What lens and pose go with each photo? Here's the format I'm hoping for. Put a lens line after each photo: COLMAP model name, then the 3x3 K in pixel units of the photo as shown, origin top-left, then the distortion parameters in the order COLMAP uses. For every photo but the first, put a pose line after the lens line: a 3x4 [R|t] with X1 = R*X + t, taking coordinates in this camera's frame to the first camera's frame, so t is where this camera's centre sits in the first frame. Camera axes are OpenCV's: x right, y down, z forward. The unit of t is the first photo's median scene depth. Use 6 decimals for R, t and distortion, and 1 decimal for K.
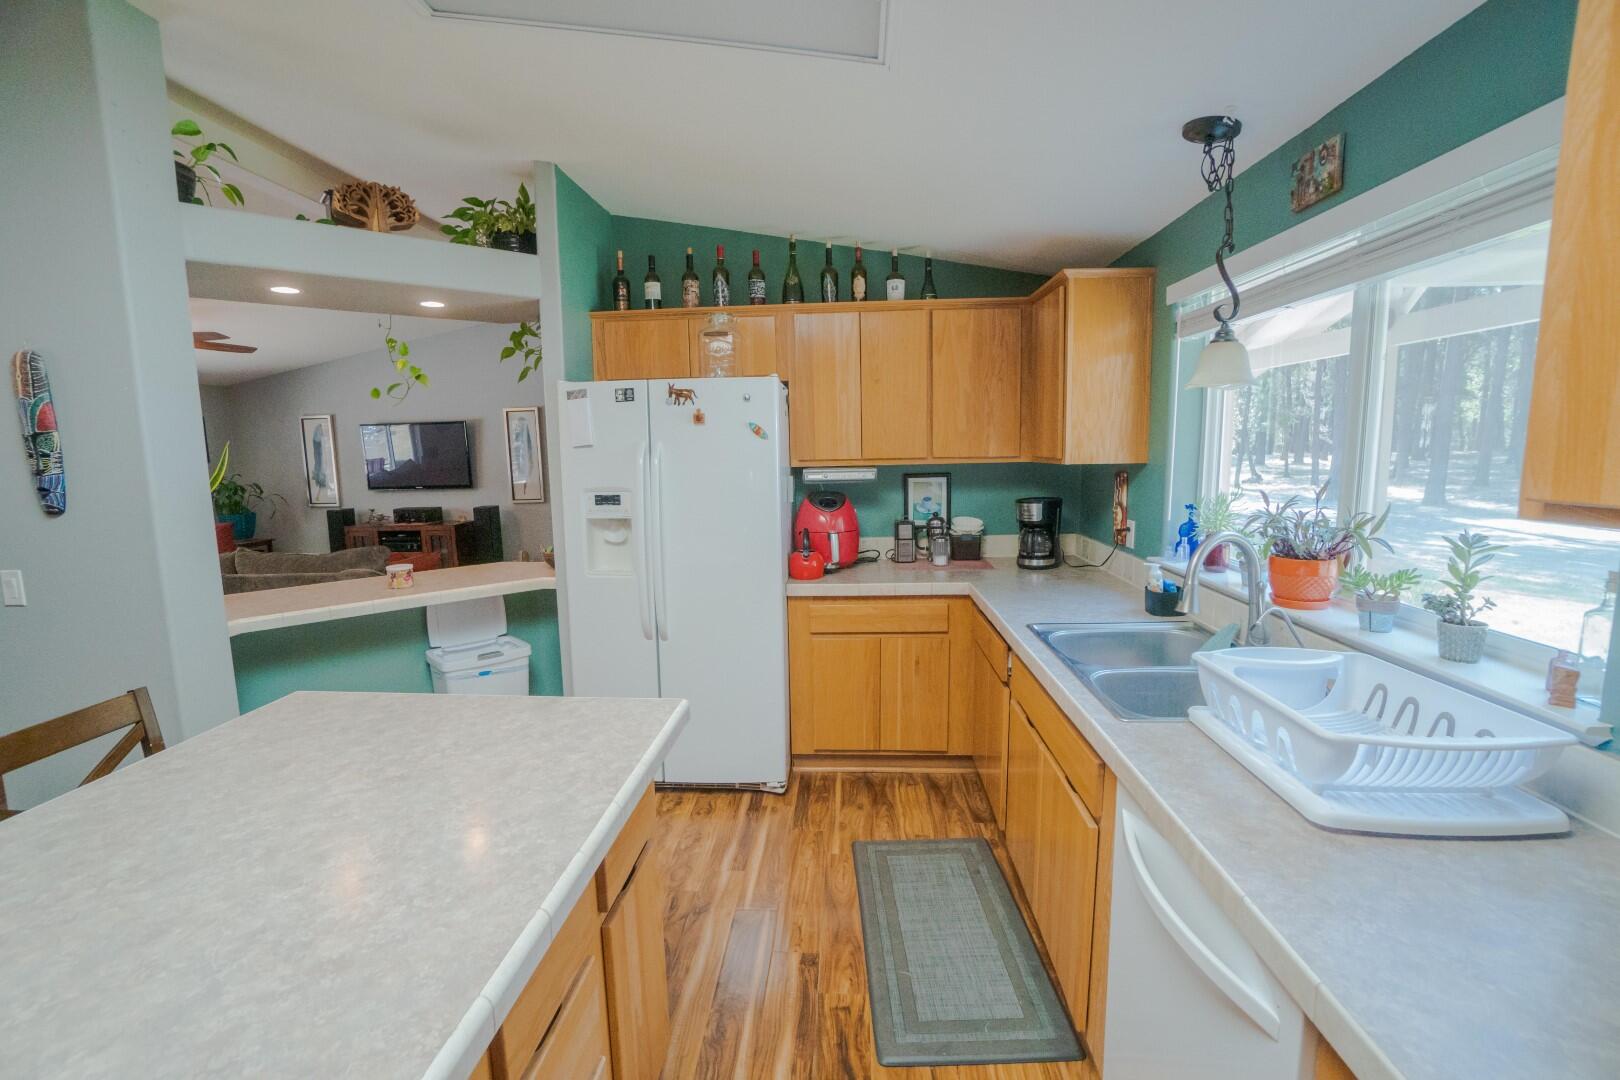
lens RADIAL K [[712.2, 0, 804.2], [0, 712.2, 535.3], [0, 0, 1]] dist [-0.066128, 0.024149]
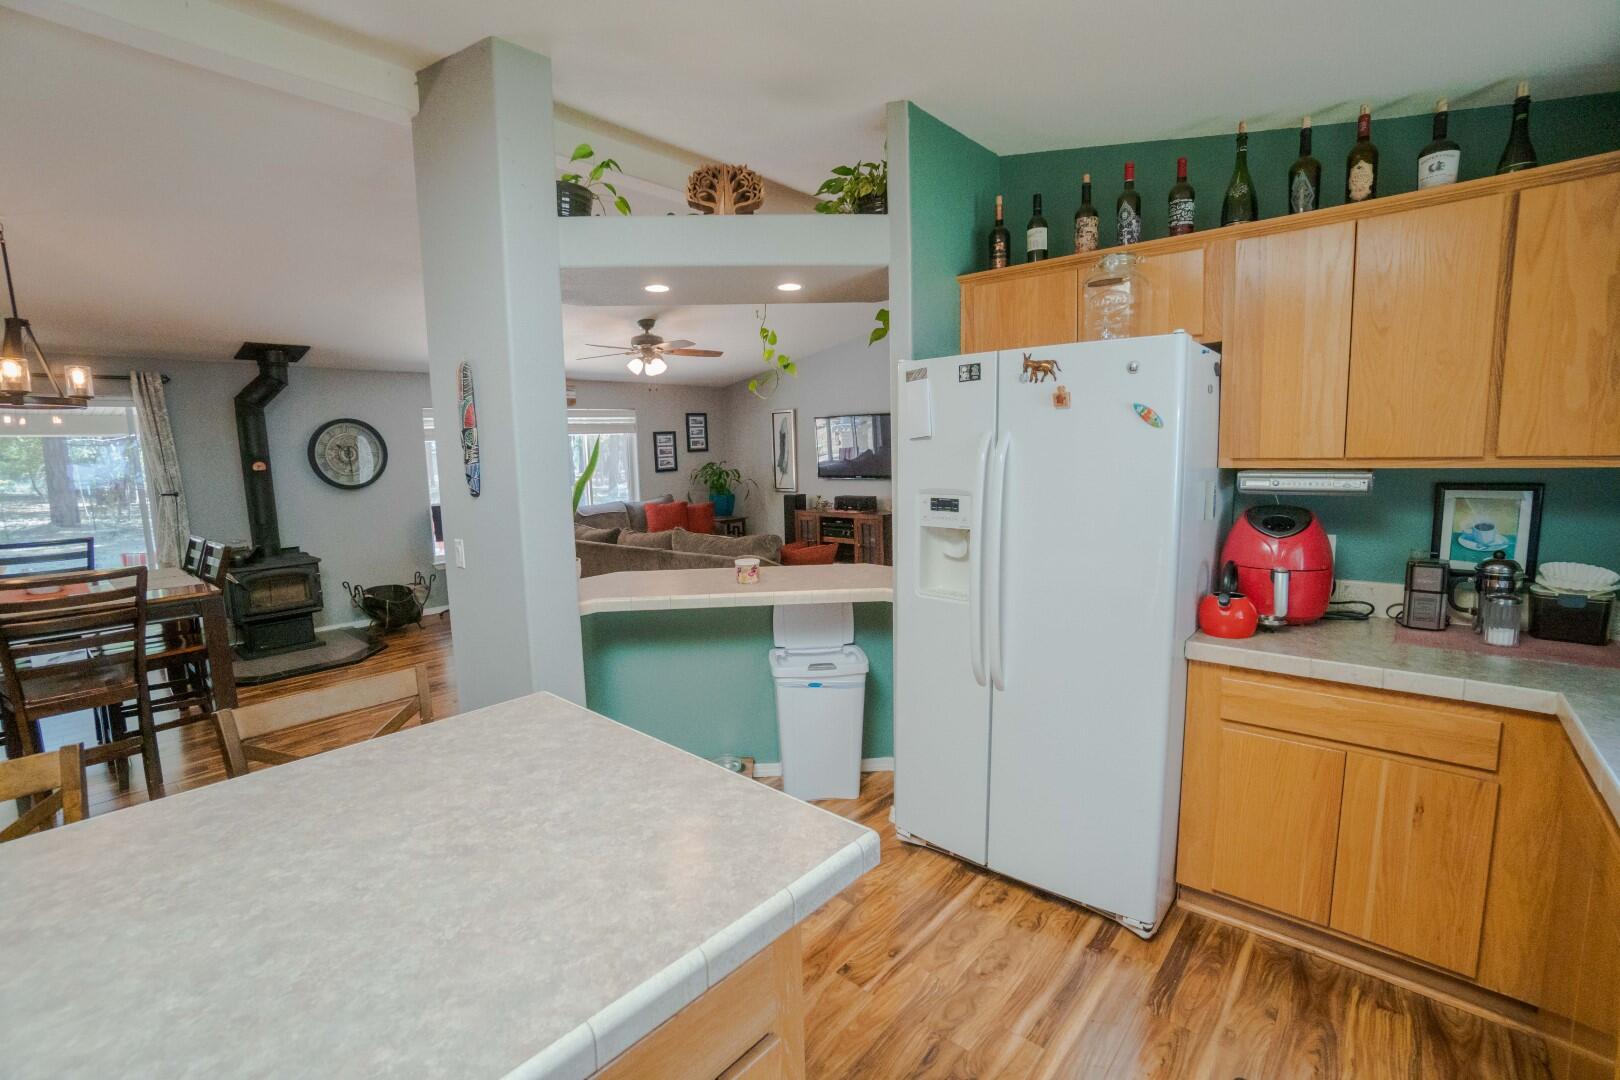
lens RADIAL K [[712.2, 0, 804.2], [0, 712.2, 535.3], [0, 0, 1]] dist [-0.066128, 0.024149]
pose [[0.792285, 0.075185, -0.605502, 0.079398], [-0.067649, 0.997085, 0.035291, -0.029695], [0.606390, 0.013001, 0.795061, 0.237620]]
